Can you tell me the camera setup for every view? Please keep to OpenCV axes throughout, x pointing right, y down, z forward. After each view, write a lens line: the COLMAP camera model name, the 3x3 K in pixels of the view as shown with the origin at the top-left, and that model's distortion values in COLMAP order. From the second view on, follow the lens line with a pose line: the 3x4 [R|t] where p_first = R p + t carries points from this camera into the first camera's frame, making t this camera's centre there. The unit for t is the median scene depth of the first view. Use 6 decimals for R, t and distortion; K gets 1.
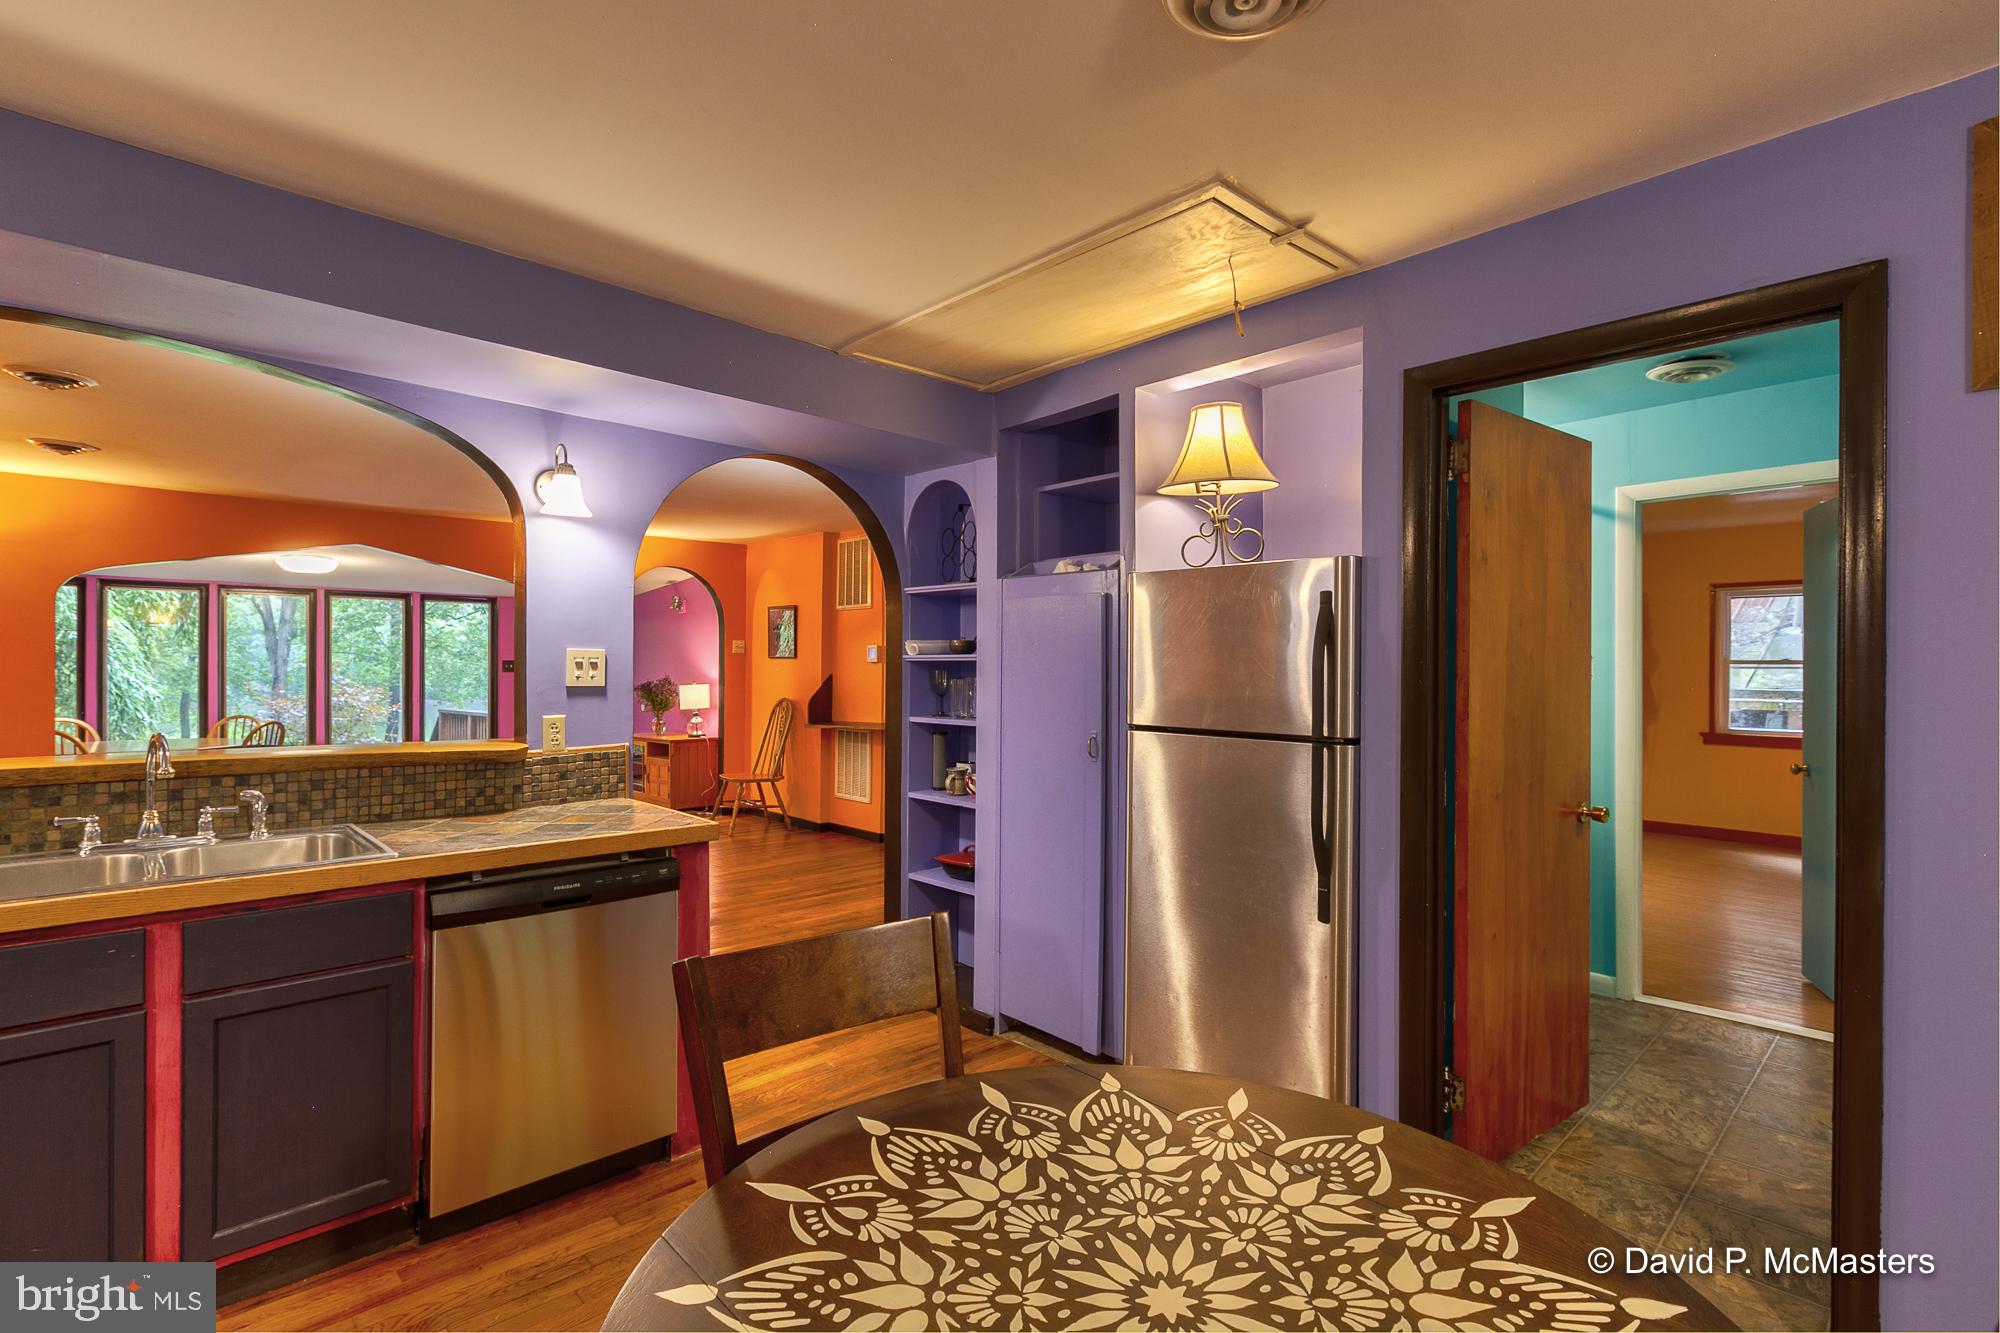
lens RADIAL K [[896.0, 0, 1010.8], [0, 896.0, 667.6], [0, 0, 1]] dist [0.005465, -0.003811]
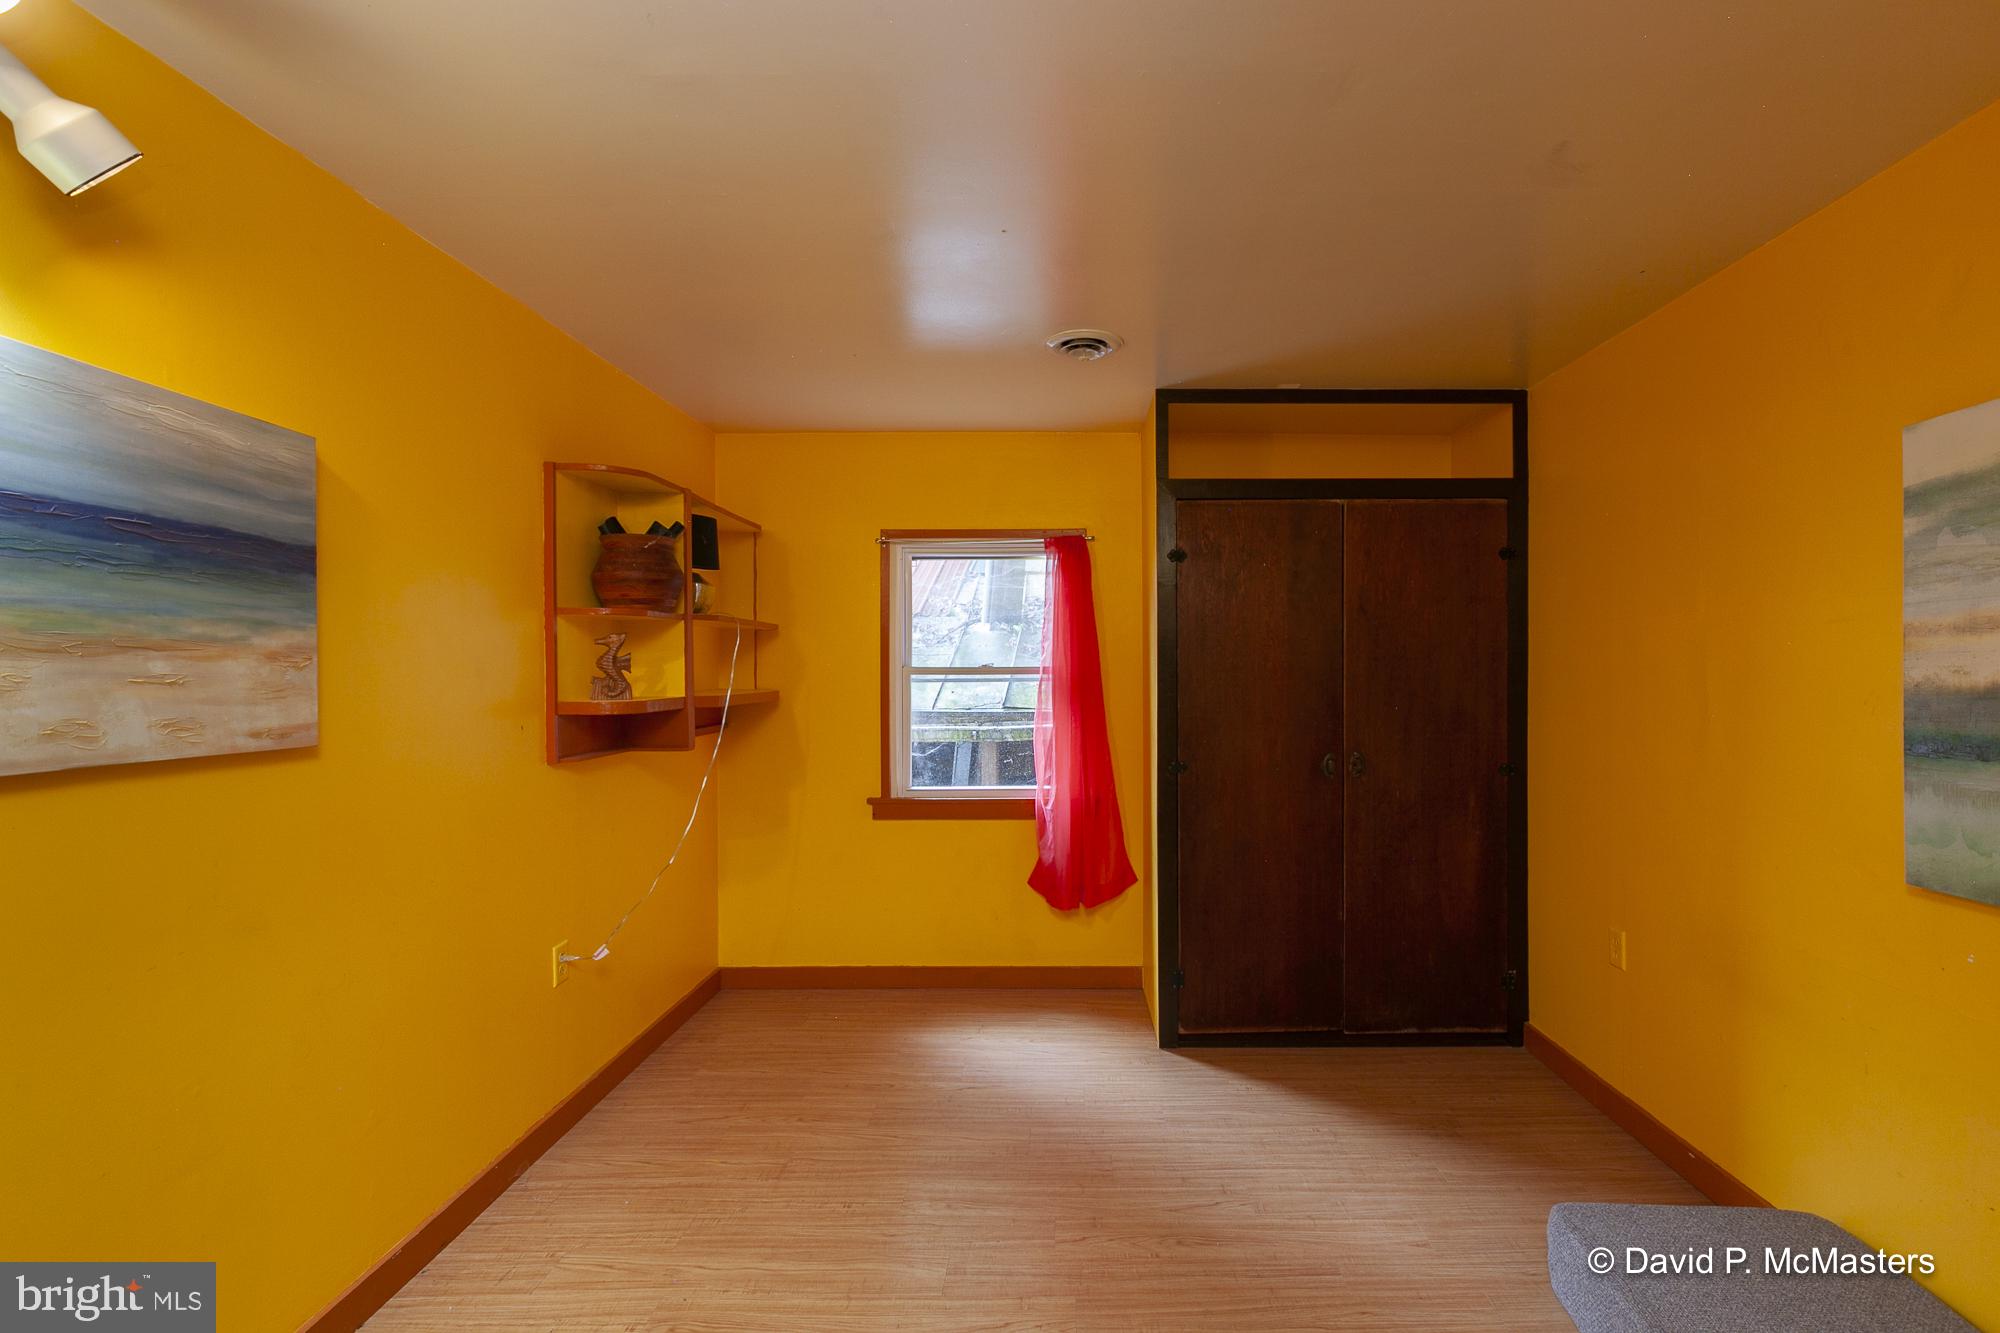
lens RADIAL K [[896.0, 0, 1007.5], [0, 896.0, 670.5], [0, 0, 1]] dist [0.005465, -0.003811]
pose [[0.719767, -0.003722, 0.694205, 0.406357], [0.005101, 0.999987, 0.000073, -0.005481], [-0.694197, 0.003489, 0.719777, 0.494184]]
